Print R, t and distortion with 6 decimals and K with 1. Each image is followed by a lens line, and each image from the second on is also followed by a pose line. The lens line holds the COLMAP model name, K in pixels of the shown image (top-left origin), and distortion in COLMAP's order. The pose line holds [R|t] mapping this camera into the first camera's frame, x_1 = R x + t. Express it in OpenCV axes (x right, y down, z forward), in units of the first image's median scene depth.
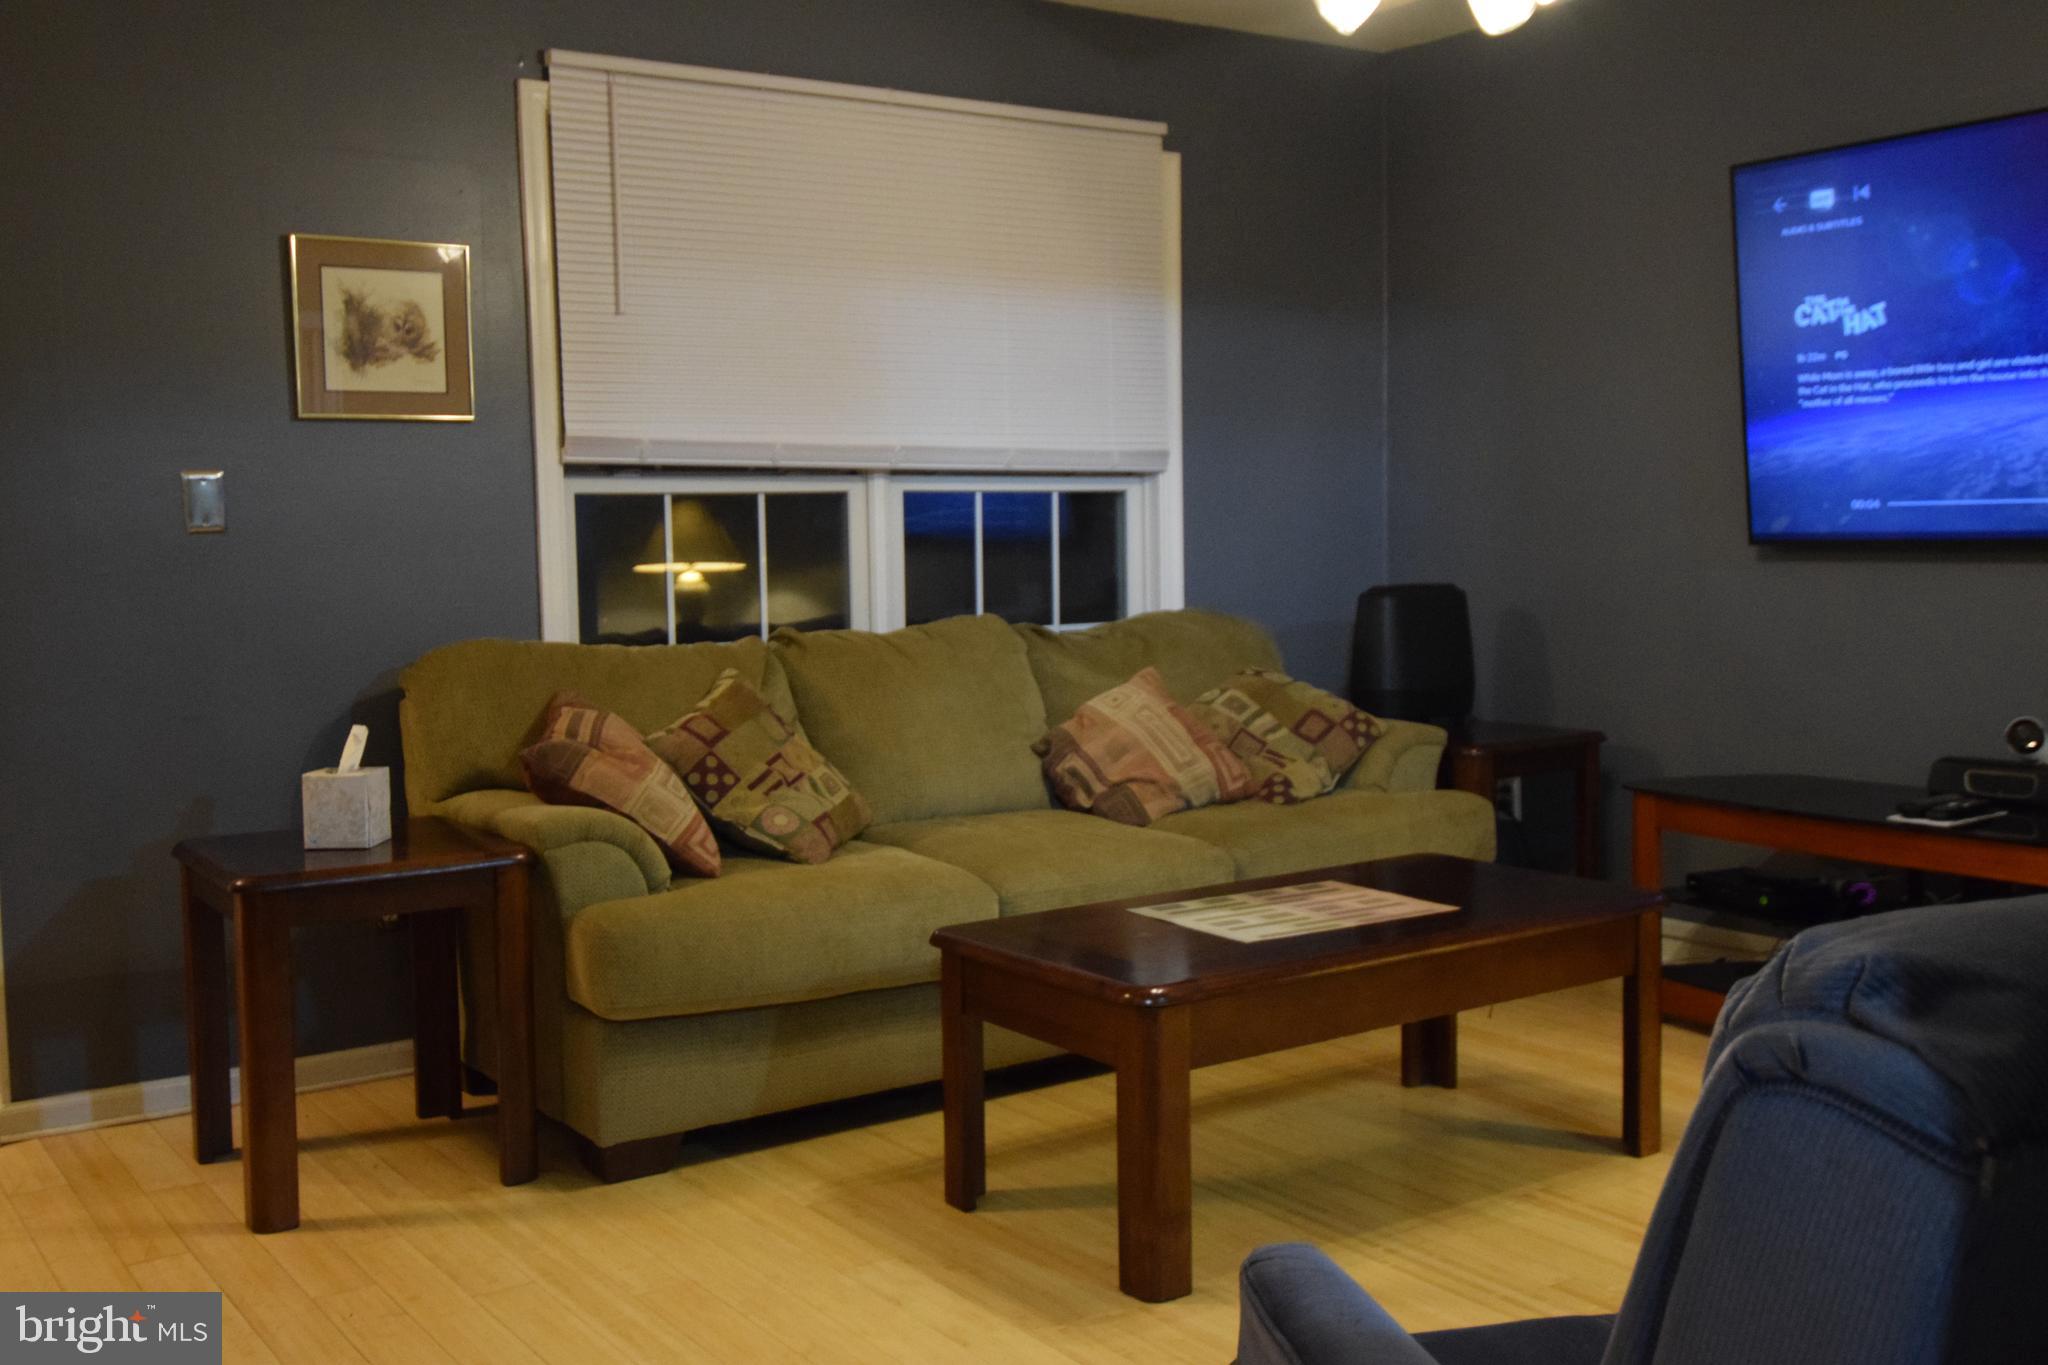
lens RADIAL K [[2001.0, 0, 1015.8], [0, 2001.0, 681.6], [0, 0, 1]] dist [0.040152, 0.000000]
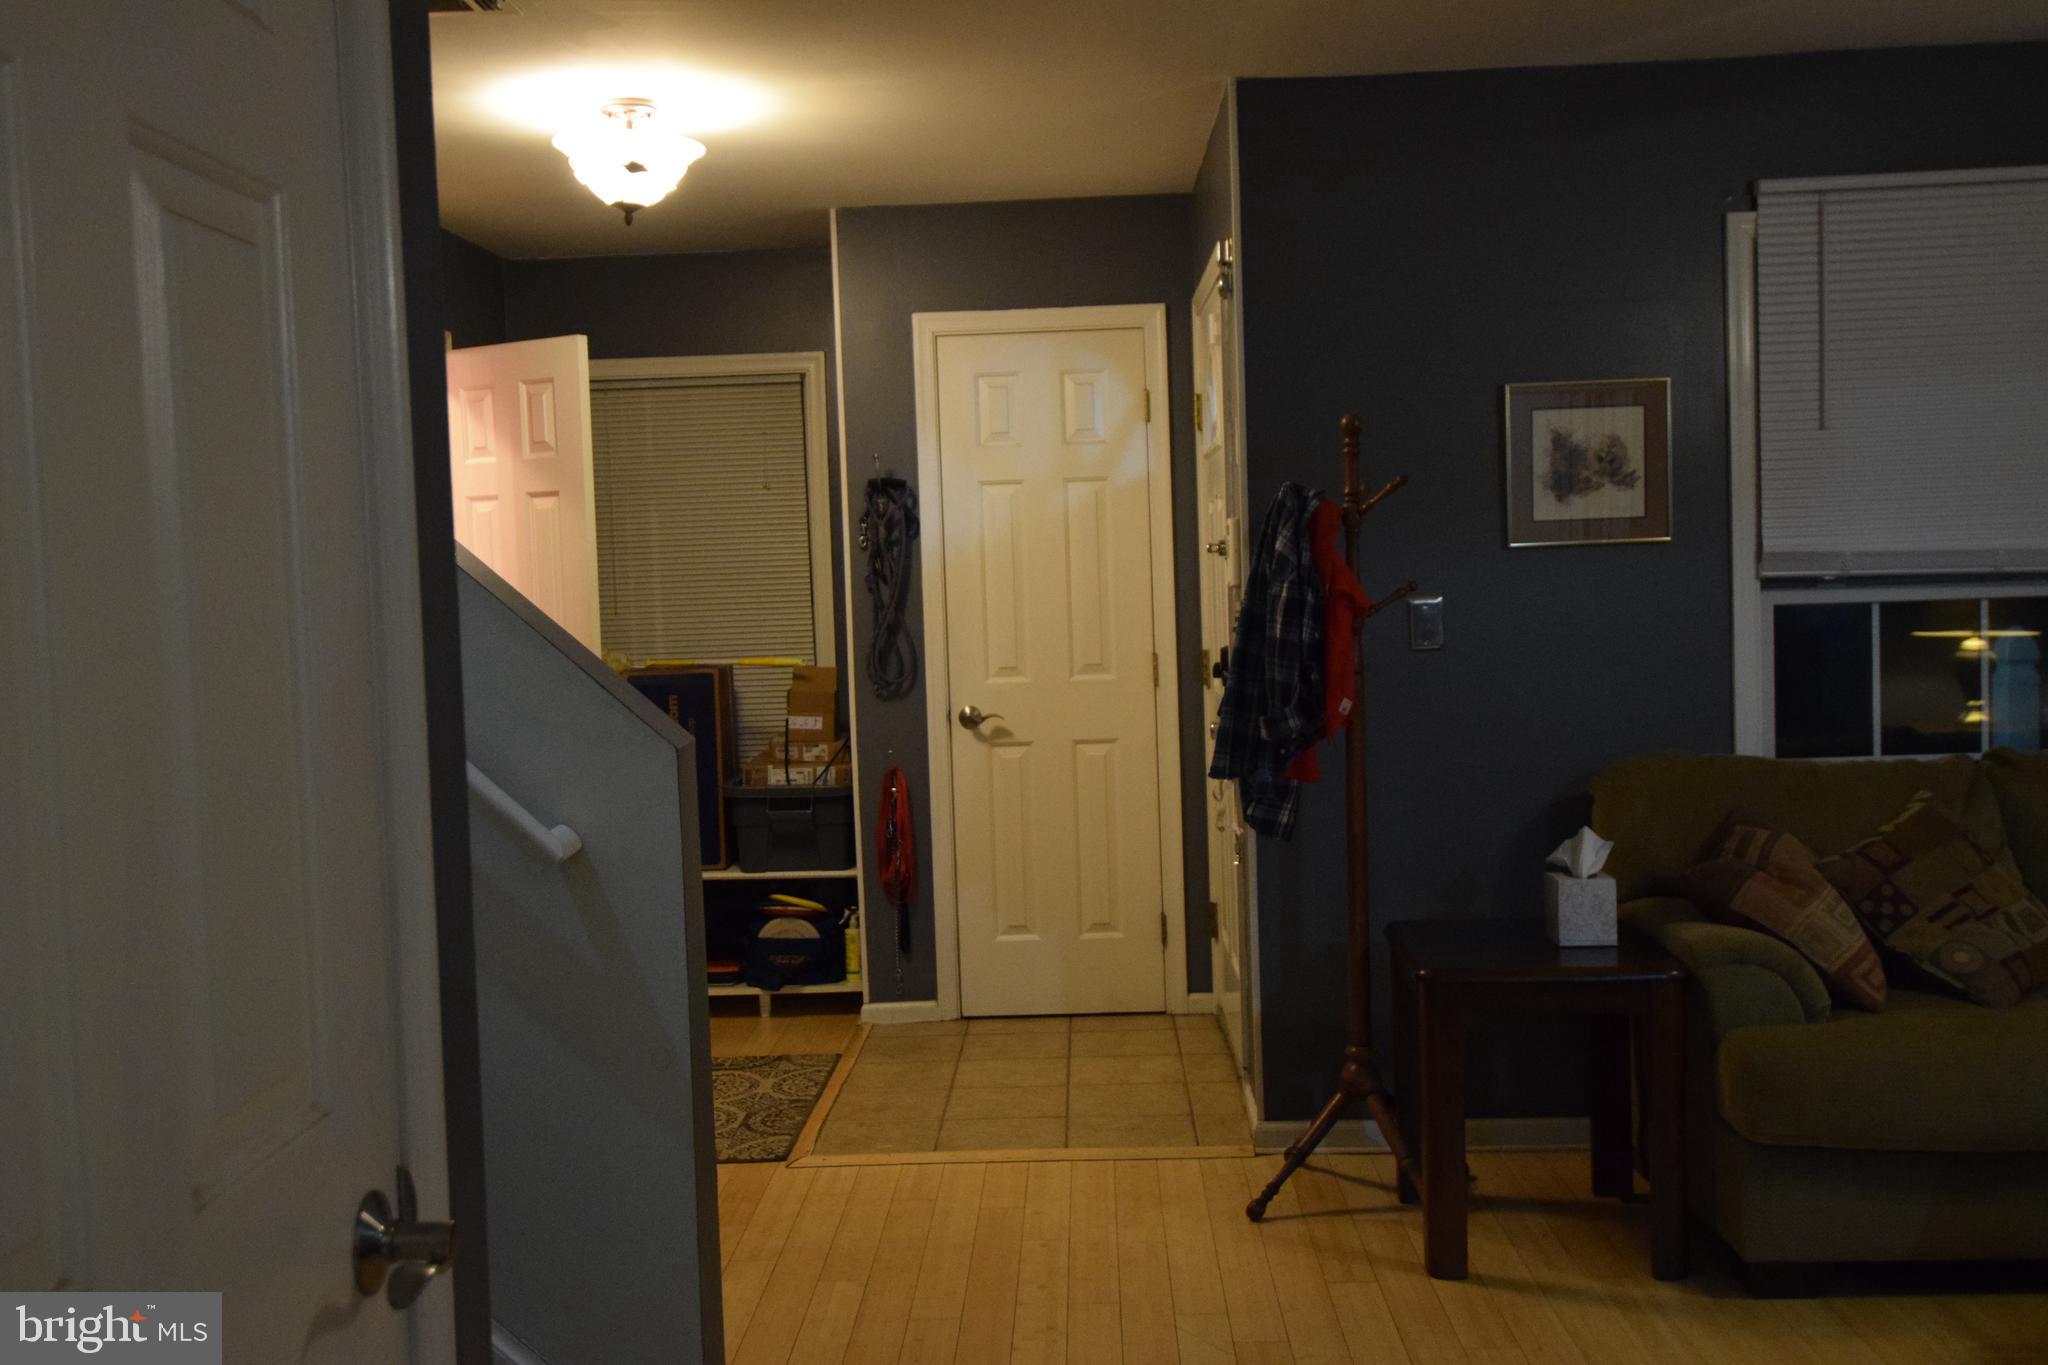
lens RADIAL K [[2013.2, 0, 1015.0], [0, 2013.2, 684.5], [0, 0, 1]] dist [0.025542, 0.000000]
pose [[0.804760, 0.025729, -0.593043, 0.087160], [-0.029924, 0.999548, 0.002758, -0.049188], [0.592846, 0.015527, 0.805166, -0.059446]]
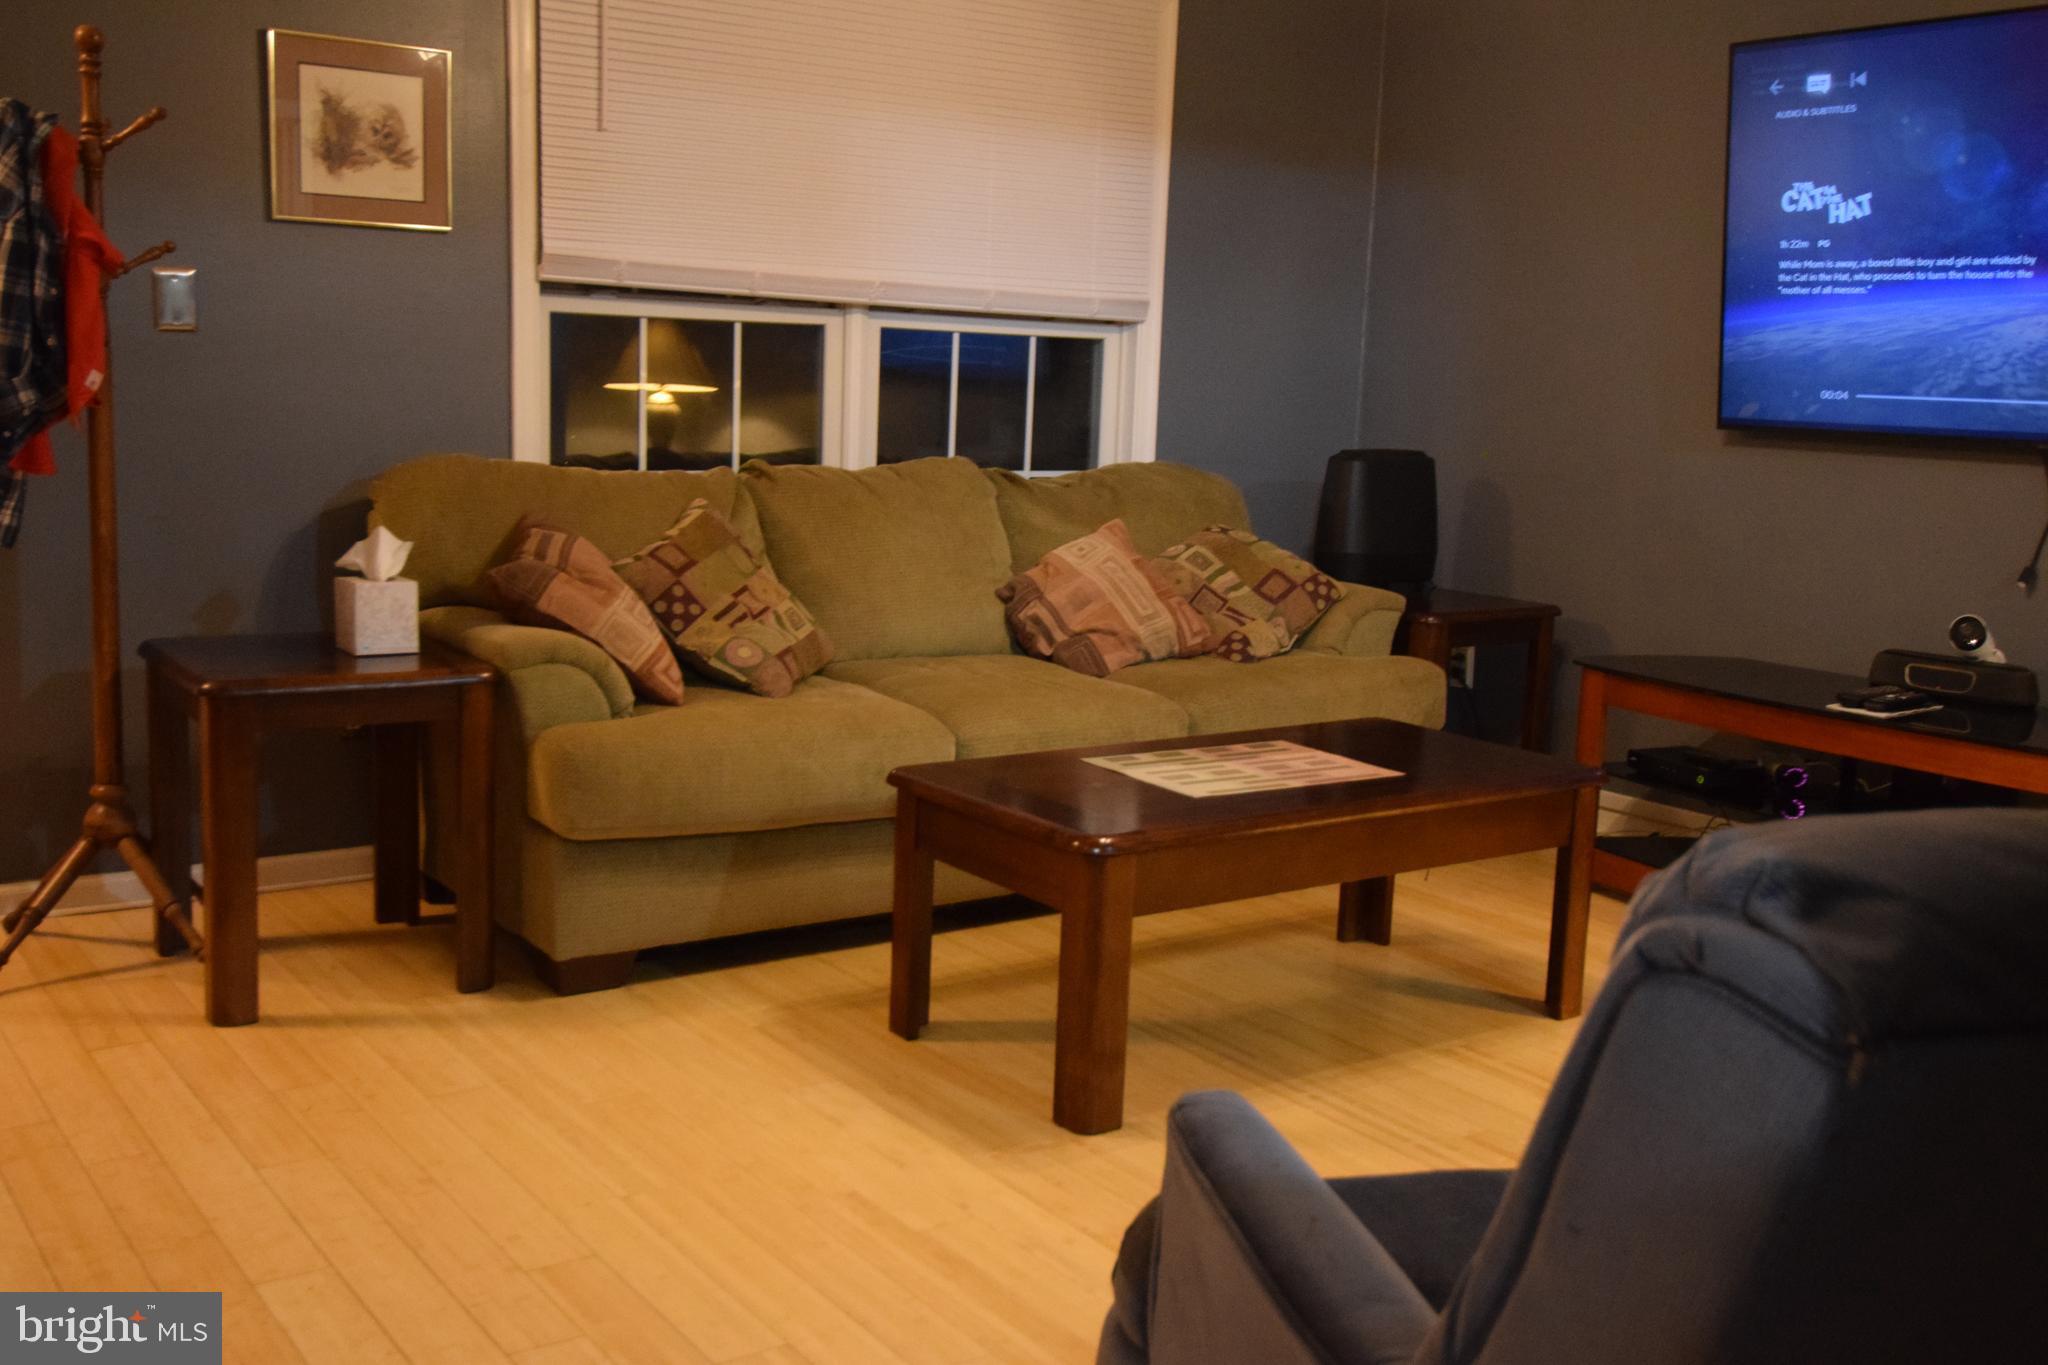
lens RADIAL K [[2001.0, 0, 1016.6], [0, 2001.0, 685.7], [0, 0, 1]] dist [0.040152, 0.000000]
pose [[0.998356, 0.053140, 0.021463, -0.000919], [-0.054749, 0.995041, 0.083039, -0.005222], [-0.016944, -0.084078, 0.996315, -0.011228]]
